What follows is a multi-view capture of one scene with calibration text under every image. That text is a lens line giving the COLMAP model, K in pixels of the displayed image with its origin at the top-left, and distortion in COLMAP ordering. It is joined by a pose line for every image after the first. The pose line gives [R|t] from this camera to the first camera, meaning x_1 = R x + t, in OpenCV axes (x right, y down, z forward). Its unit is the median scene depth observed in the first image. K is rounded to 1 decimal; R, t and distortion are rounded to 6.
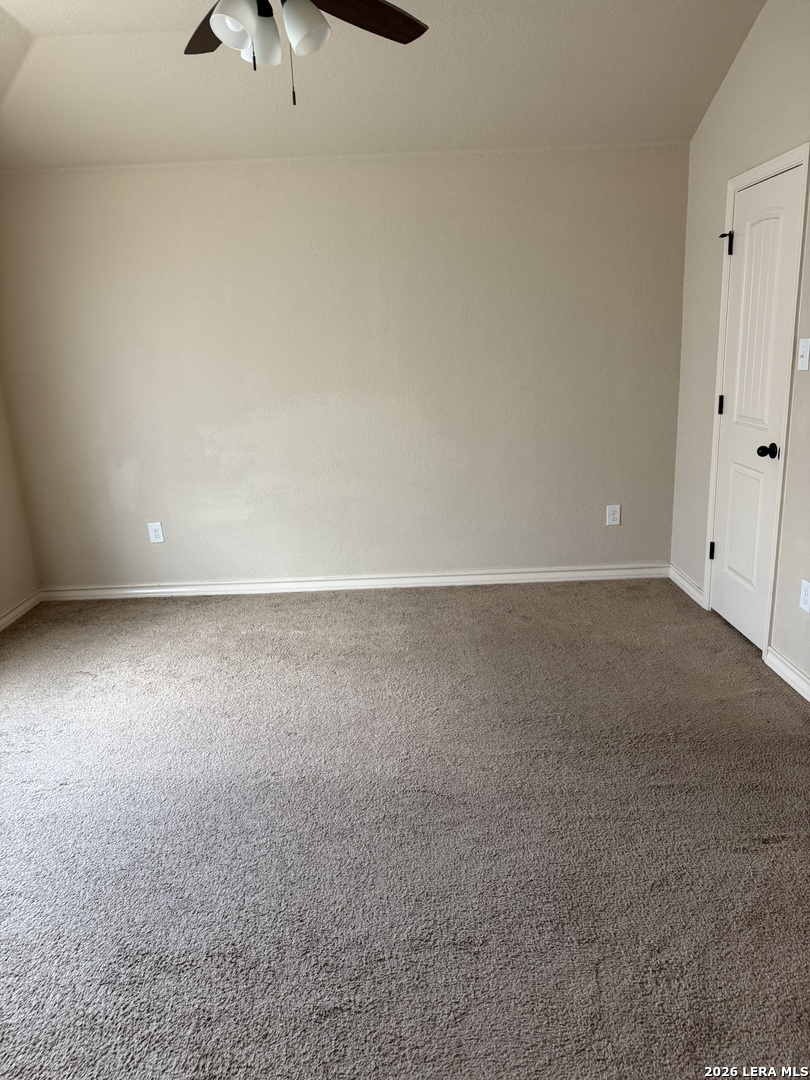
lens RADIAL K [[767.1, 0, 405.0], [0, 767.1, 540.0], [0, 0, 1]] dist [0.161564, -0.001351]
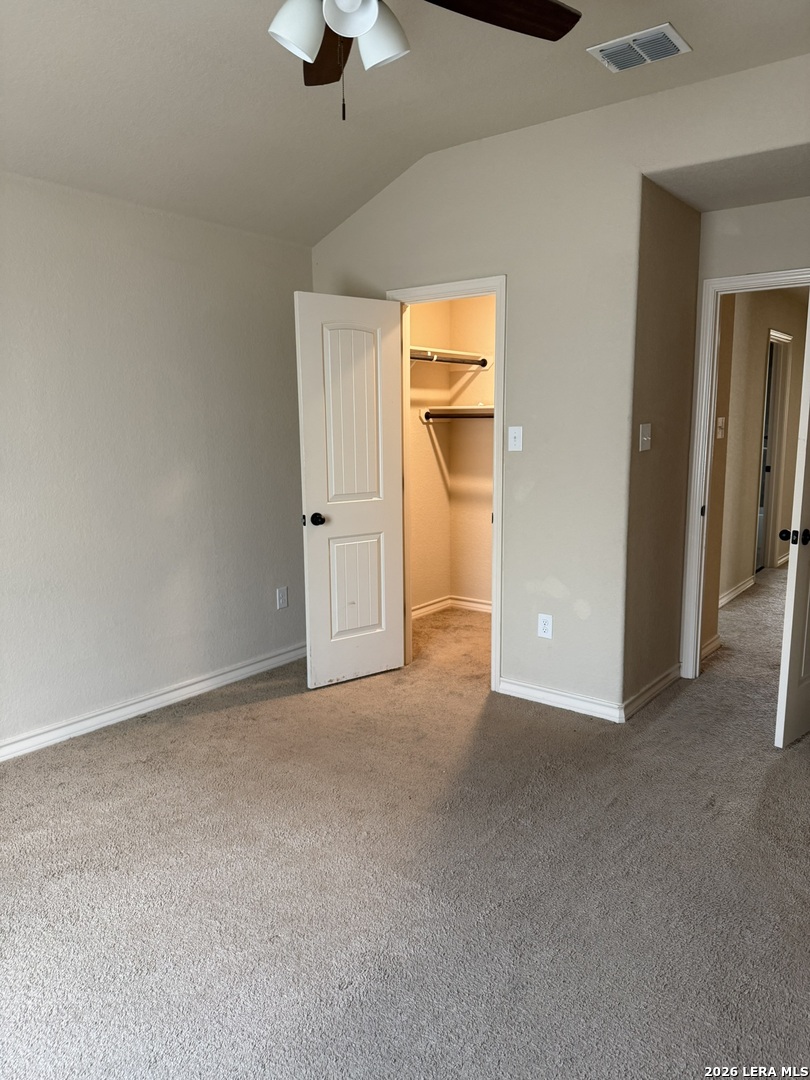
lens RADIAL K [[757.4, 0, 405.0], [0, 757.4, 540.0], [0, 0, 1]] dist [0.000021, -0.004151]
pose [[0.603833, -0.081316, 0.792952, -0.420319], [0.183686, 0.982205, -0.039153, -0.041326], [-0.775658, 0.169297, 0.608025, 0.308542]]
